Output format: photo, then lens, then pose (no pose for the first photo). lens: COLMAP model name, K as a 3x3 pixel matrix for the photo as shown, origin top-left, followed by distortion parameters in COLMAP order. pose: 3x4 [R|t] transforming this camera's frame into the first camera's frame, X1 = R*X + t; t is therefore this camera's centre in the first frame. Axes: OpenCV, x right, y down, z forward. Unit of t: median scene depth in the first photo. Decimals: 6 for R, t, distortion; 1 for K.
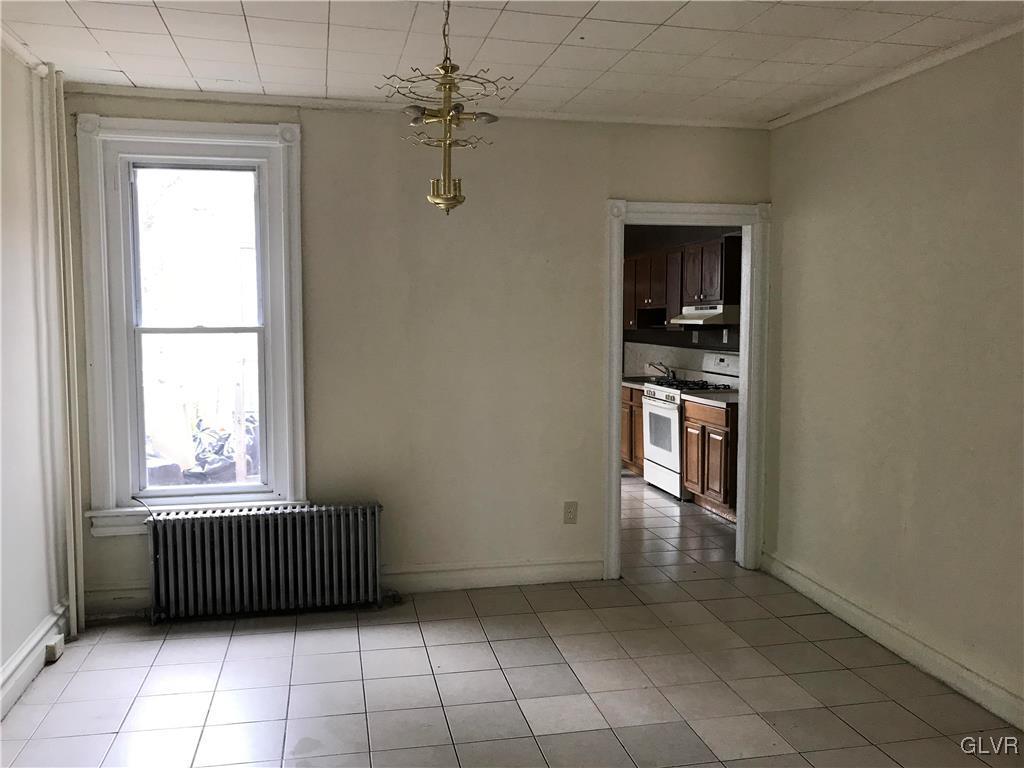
lens RADIAL K [[848.3, 0, 510.9], [0, 848.3, 388.2], [0, 0, 1]] dist [0.010932, 0.000651]
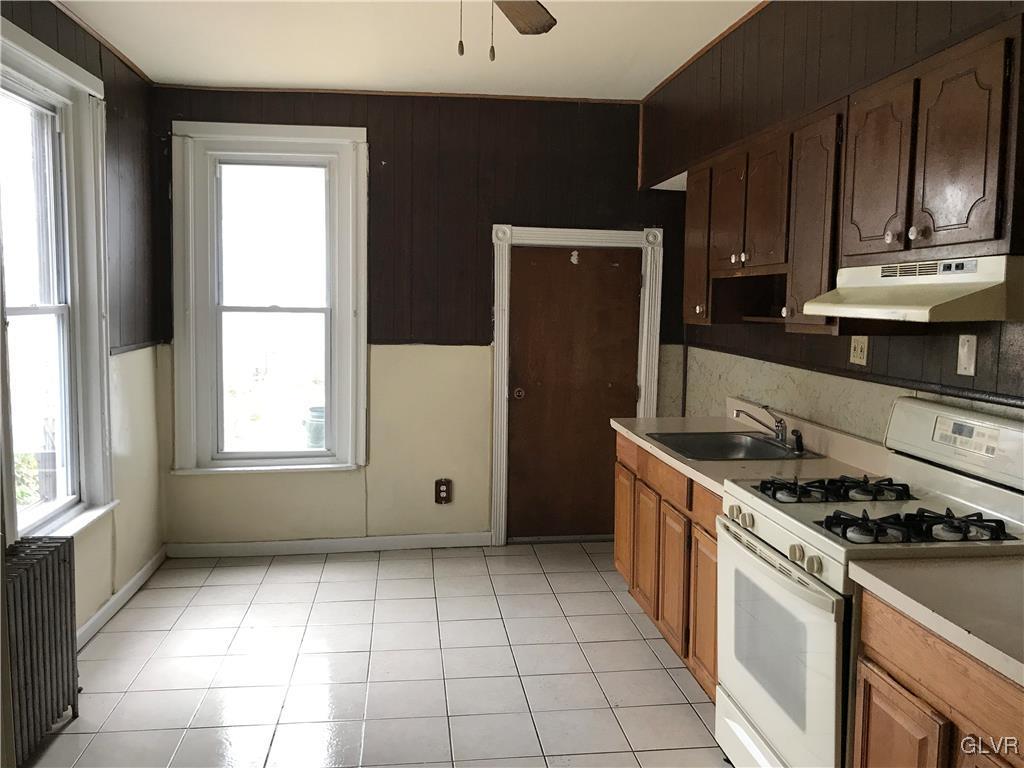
lens RADIAL K [[848.3, 0, 514.4], [0, 848.3, 378.7], [0, 0, 1]] dist [0.010932, 0.000651]
pose [[0.995355, 0.020589, -0.094044, 0.098710], [-0.019768, 0.999758, 0.009647, -0.048965], [0.094220, -0.007743, 0.995521, 0.611283]]
